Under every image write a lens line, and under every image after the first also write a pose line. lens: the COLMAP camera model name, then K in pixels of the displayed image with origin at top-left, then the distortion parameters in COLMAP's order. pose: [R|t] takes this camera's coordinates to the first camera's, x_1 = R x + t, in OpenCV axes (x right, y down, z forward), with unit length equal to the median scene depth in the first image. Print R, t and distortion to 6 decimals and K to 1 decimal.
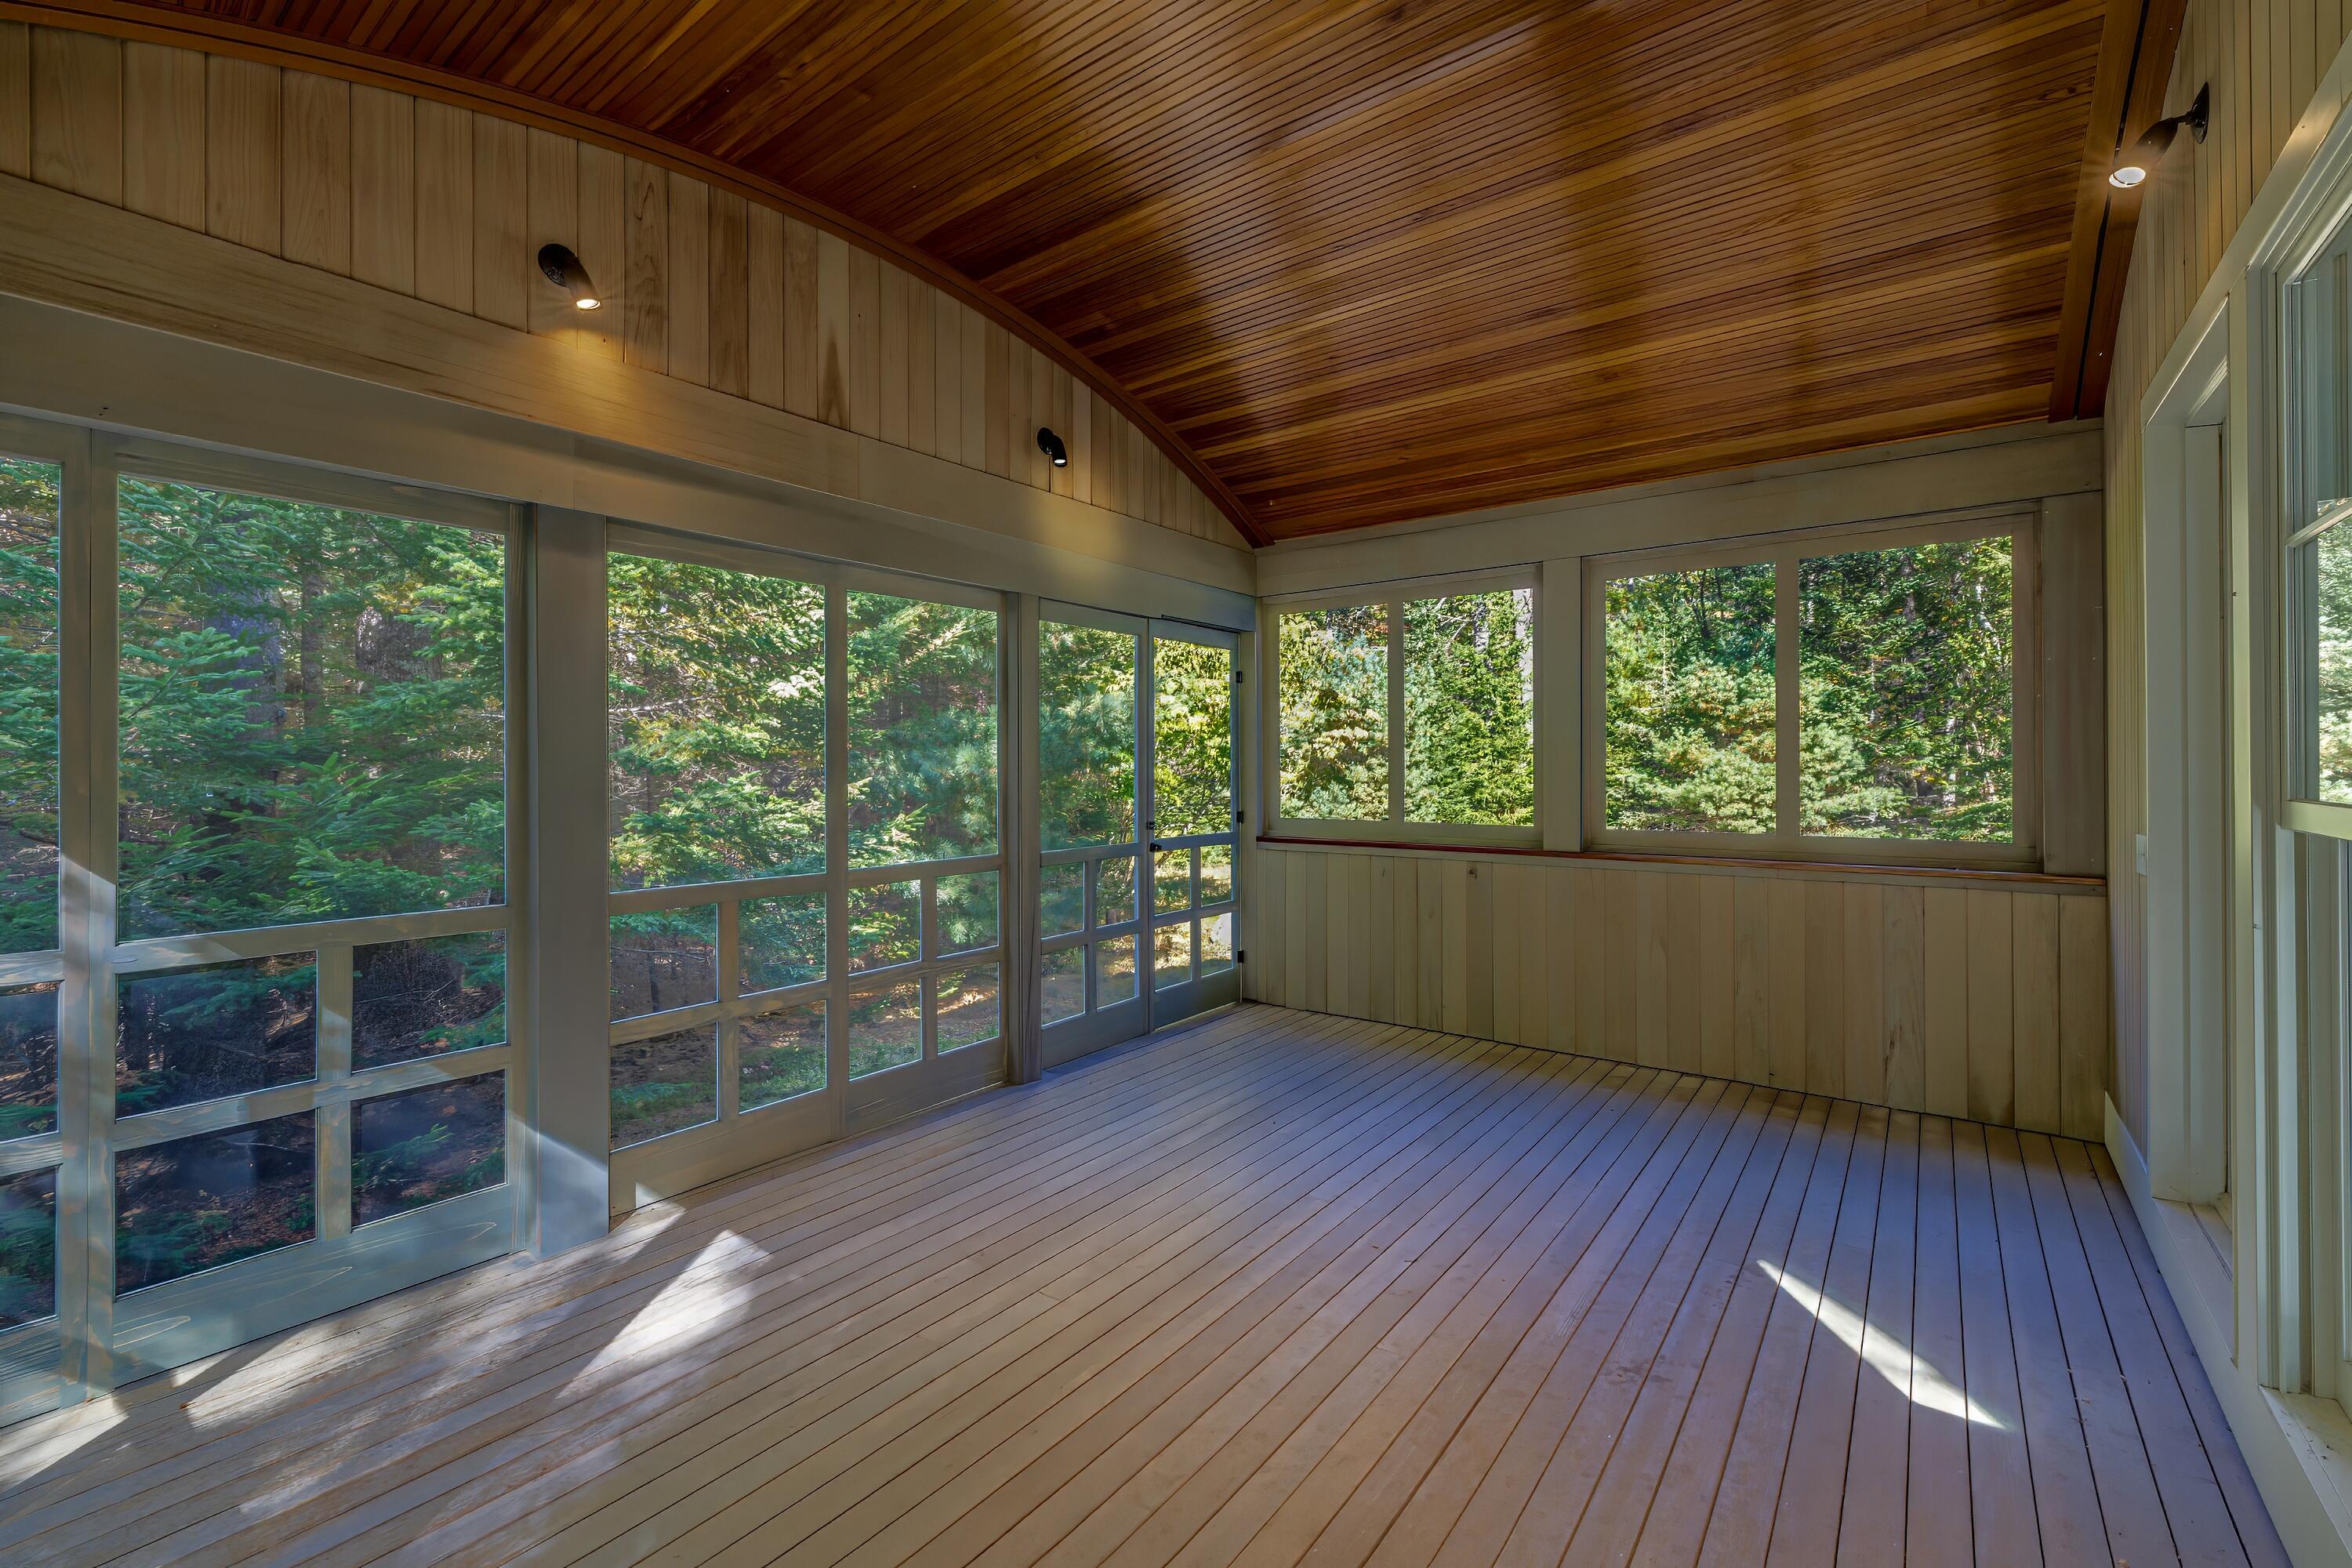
lens RADIAL K [[997.3, 0, 1176.0], [0, 997.3, 784.0], [0, 0, 1]] dist [-0.000575, 0.000040]
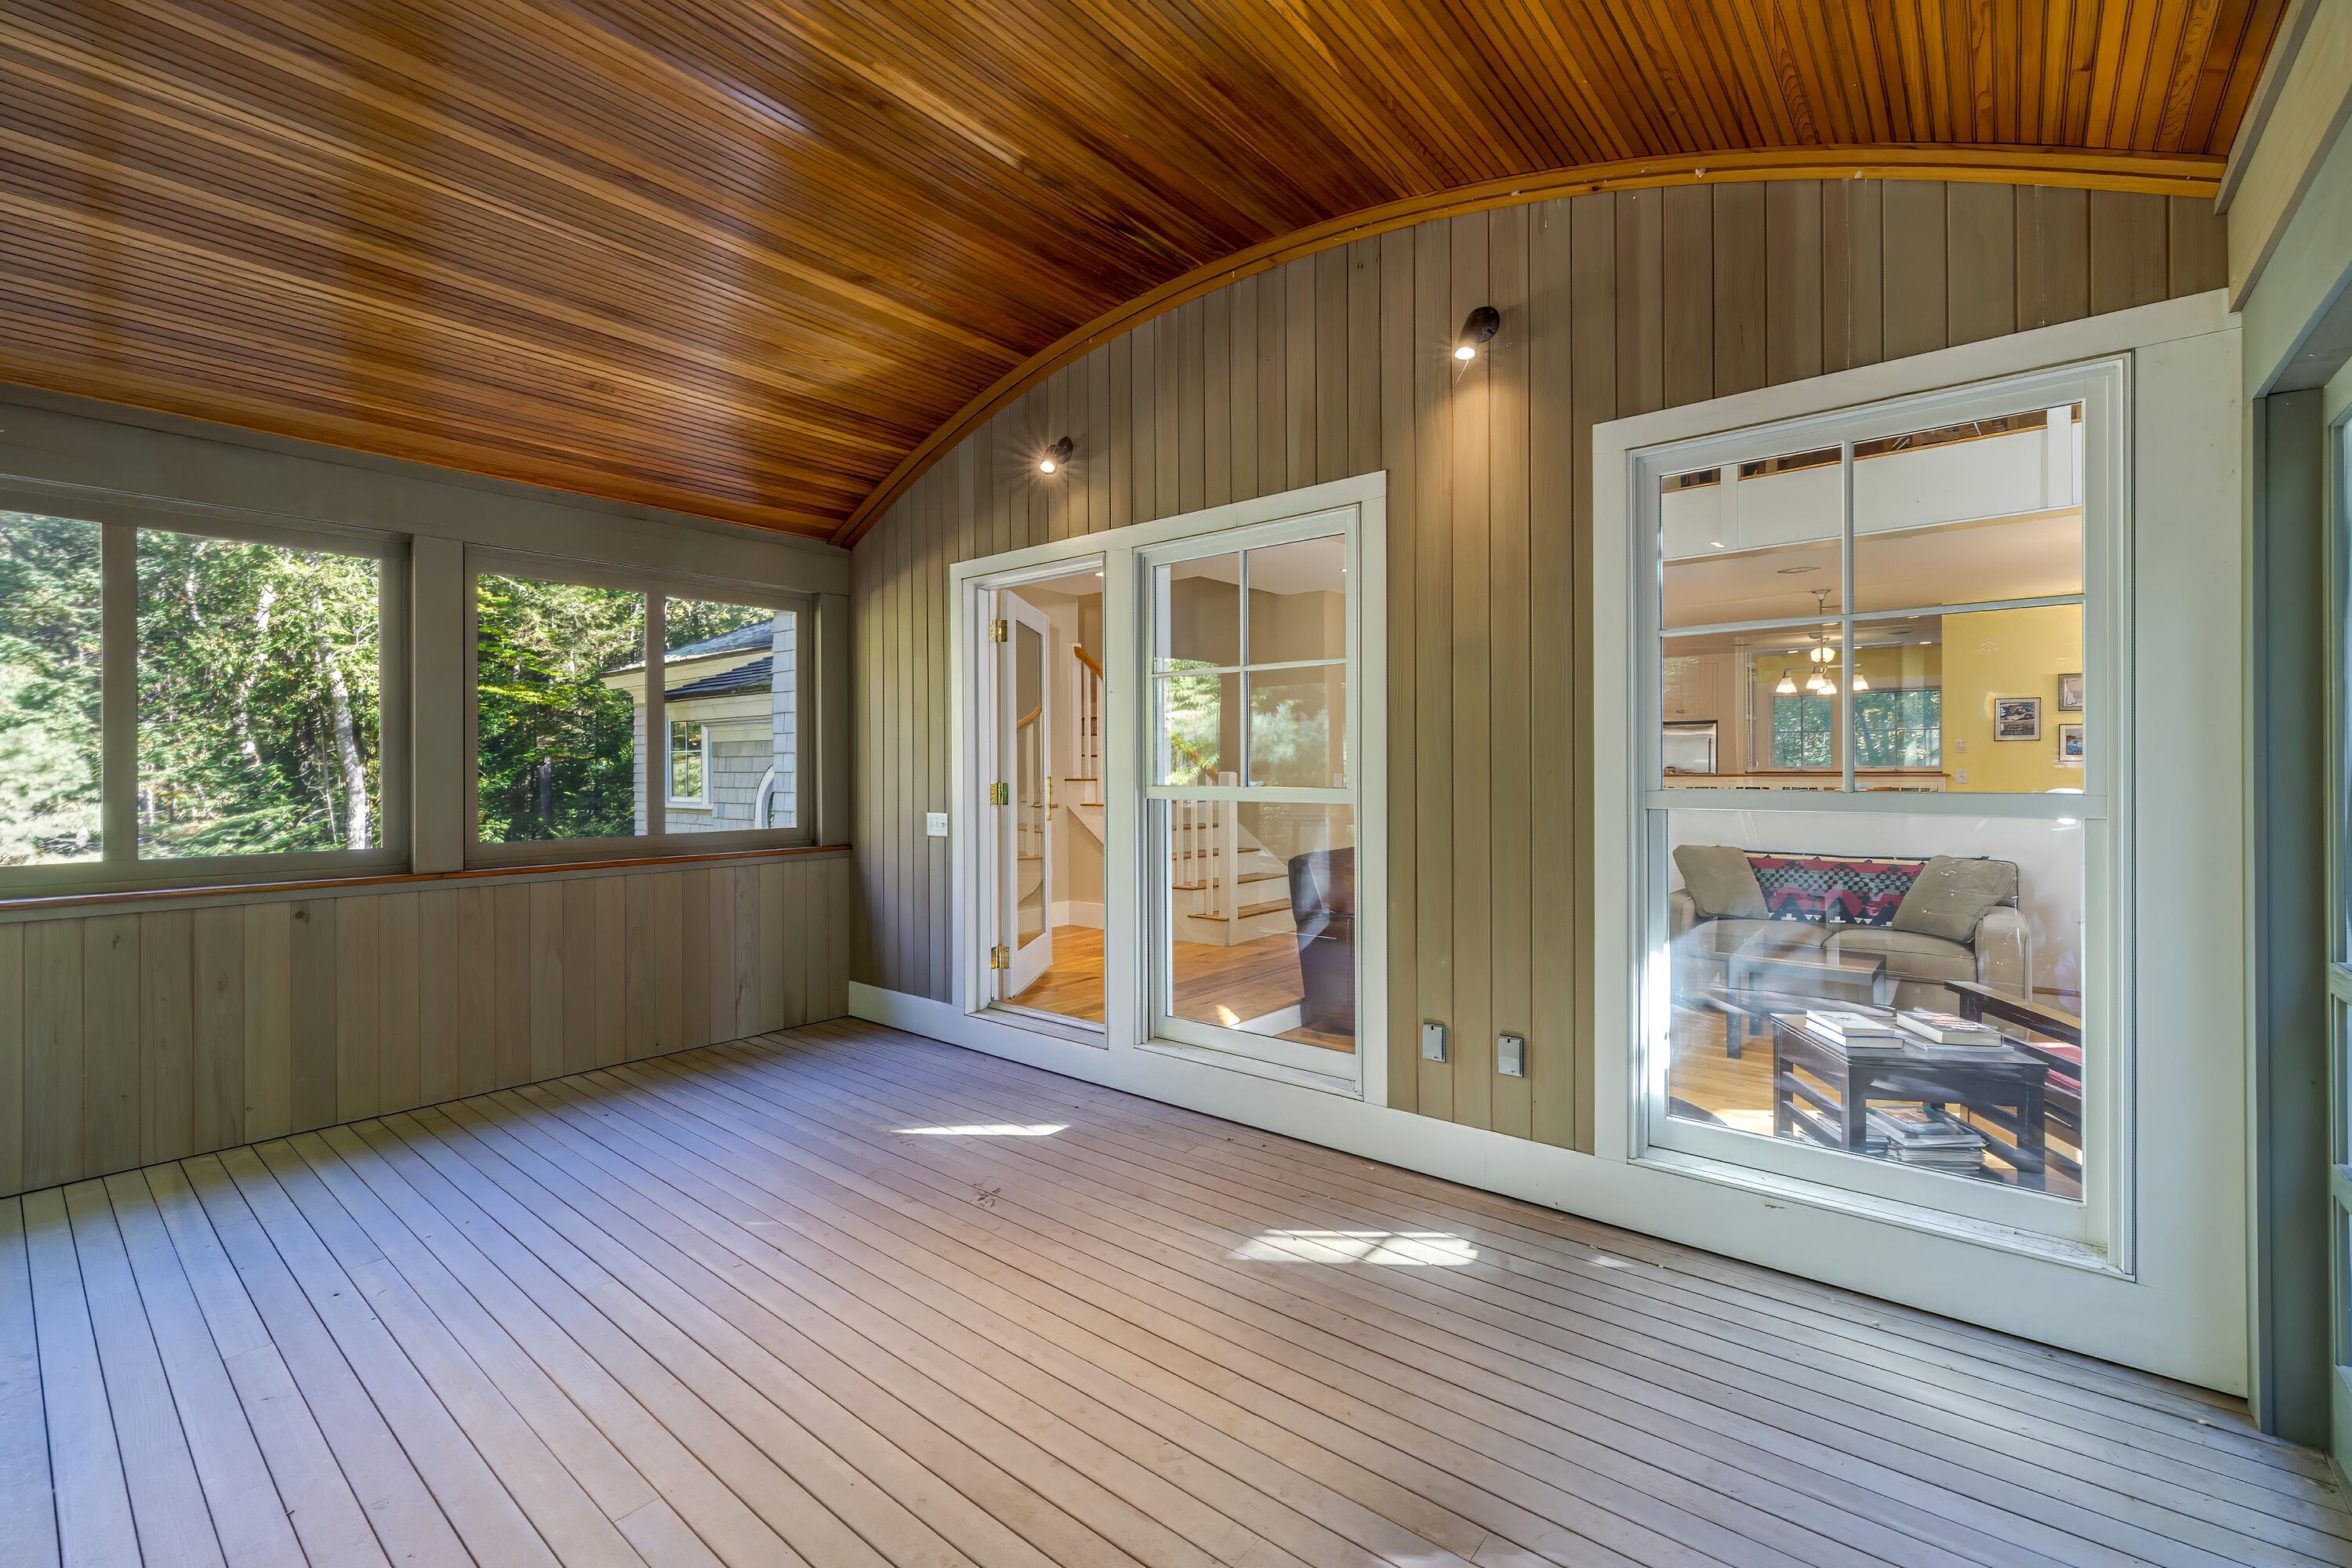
lens RADIAL K [[997.3, 0, 1176.0], [0, 997.3, 784.0], [0, 0, 1]] dist [-0.000575, 0.000040]
pose [[0.042771, -0.010630, 0.999028, -0.423322], [0.022911, 0.999691, 0.009656, -0.002719], [-0.998822, 0.022476, 0.043002, 0.294486]]
